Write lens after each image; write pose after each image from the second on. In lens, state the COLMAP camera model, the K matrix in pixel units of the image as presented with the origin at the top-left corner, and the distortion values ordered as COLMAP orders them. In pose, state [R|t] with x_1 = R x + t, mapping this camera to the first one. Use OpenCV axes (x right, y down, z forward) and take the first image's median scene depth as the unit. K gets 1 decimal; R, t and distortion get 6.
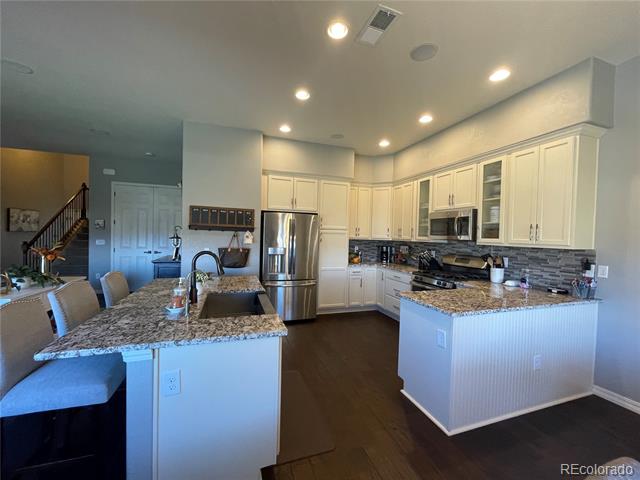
lens RADIAL K [[259.2, 0, 314.3], [0, 259.2, 241.3], [0, 0, 1]] dist [-0.001604, -0.000013]
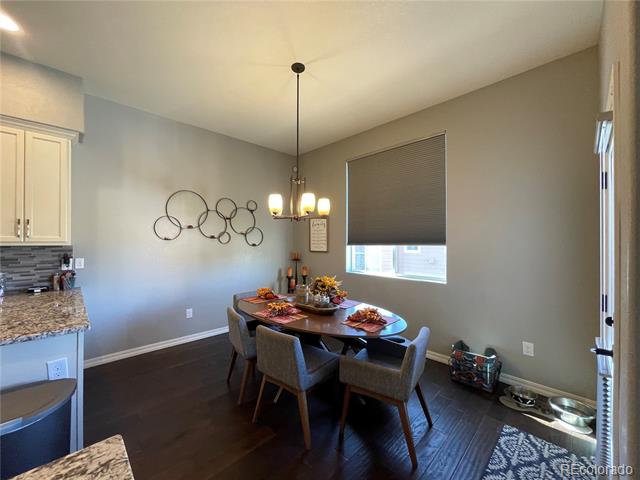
lens RADIAL K [[259.2, 0, 318.5], [0, 259.2, 240.7], [0, 0, 1]] dist [-0.001604, -0.000013]
pose [[-0.436924, -0.023273, 0.899197, -0.256513], [0.007360, 0.999539, 0.029446, -0.007680], [-0.899468, 0.019484, -0.436551, 0.331889]]
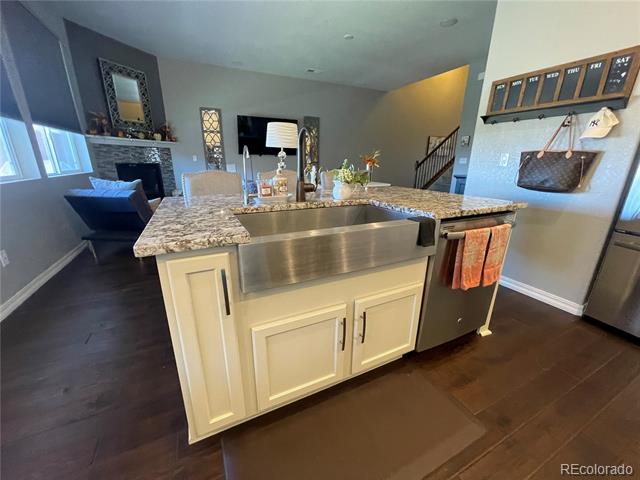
lens RADIAL K [[259.2, 0, 318.4], [0, 259.2, 241.4], [0, 0, 1]] dist [-0.001604, -0.000013]
pose [[0.142870, 0.269317, -0.952395, 0.151122], [-0.027782, 0.962979, 0.268142, 0.074284], [0.989352, -0.011850, 0.145063, 0.481358]]
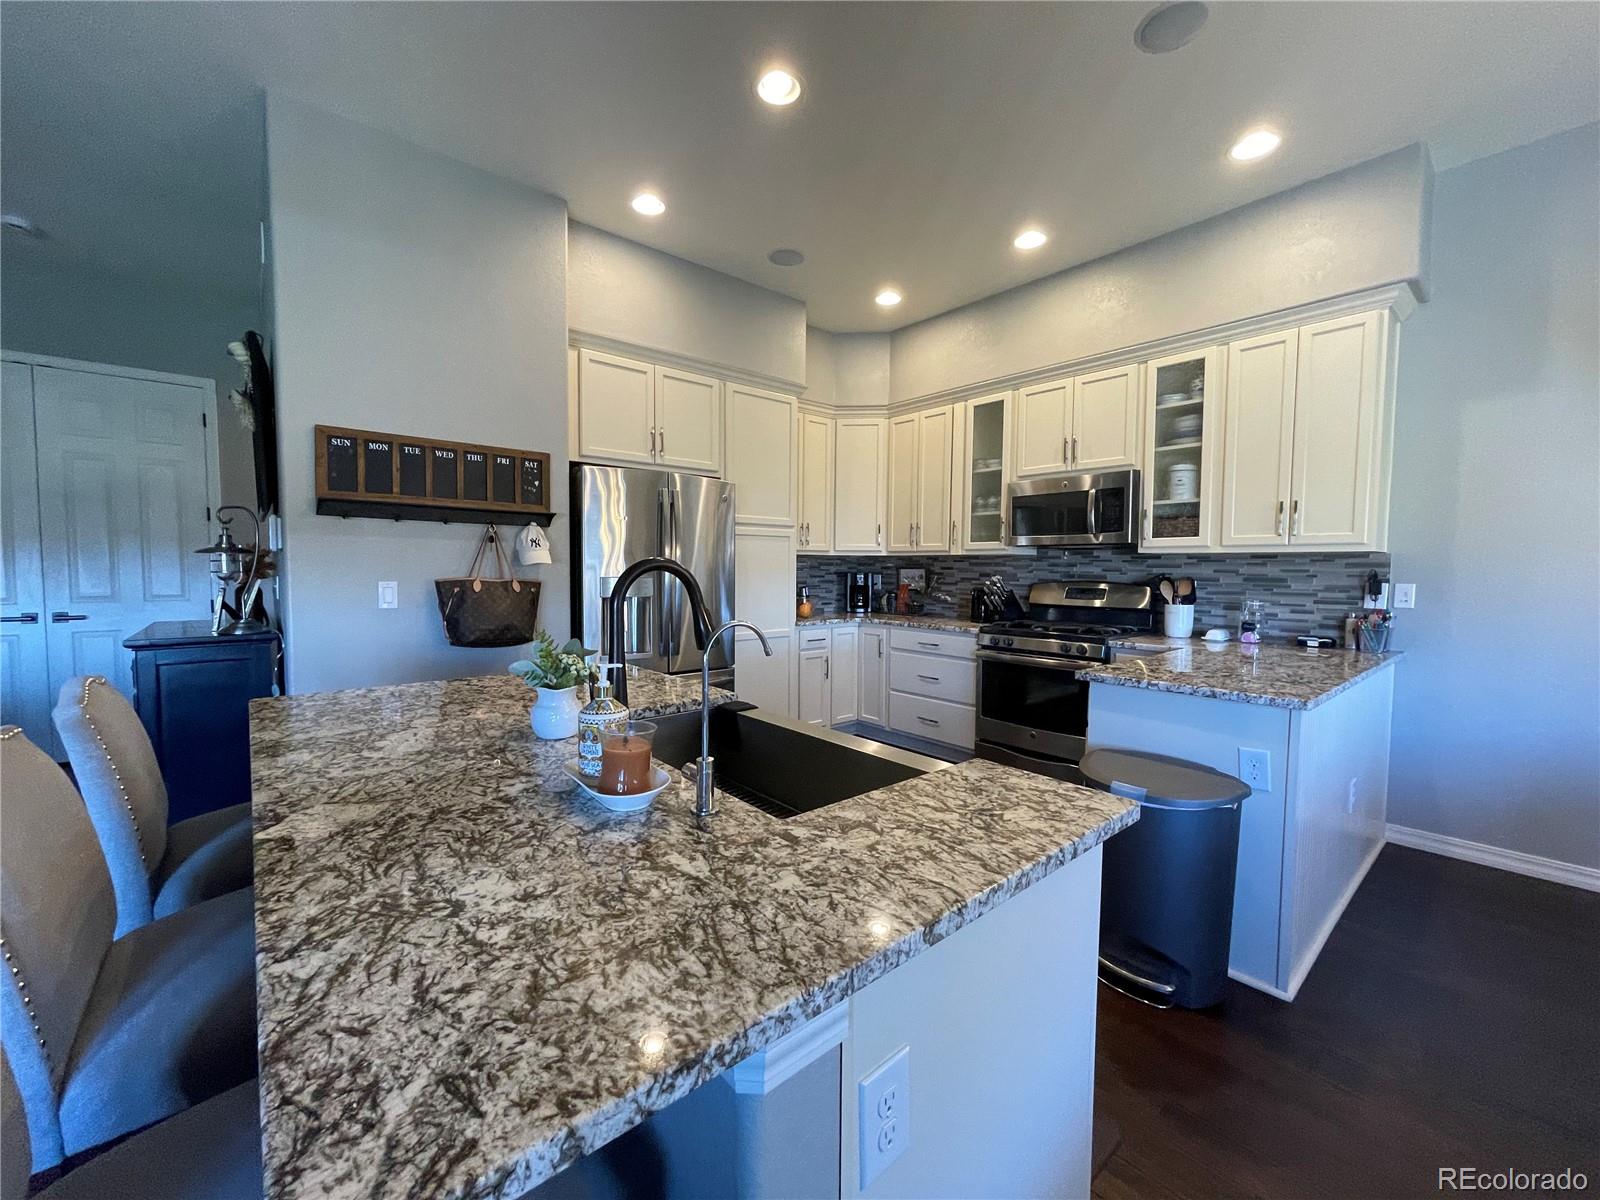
lens RADIAL K [[648.1, 0, 789.0], [0, 648.1, 604.4], [0, 0, 1]] dist [-0.001604, -0.000013]
pose [[0.925750, -0.040267, 0.375986, -0.278273], [0.025216, 0.998675, 0.044866, 0.029799], [-0.377295, -0.032054, 0.925538, 0.182810]]
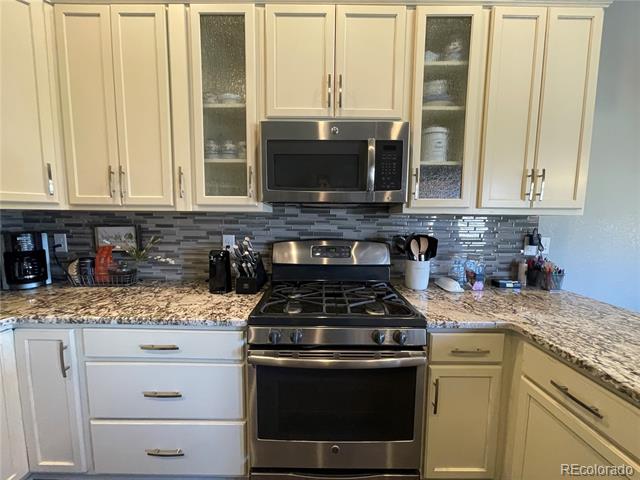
lens RADIAL K [[259.2, 0, 320.0], [0, 259.2, 239.8], [0, 0, 1]] dist [-0.001604, -0.000013]
pose [[0.311763, -0.110199, 0.943748, 0.148933], [0.022392, 0.993828, 0.108650, 0.005454], [-0.949896, -0.012740, 0.312307, 0.851028]]
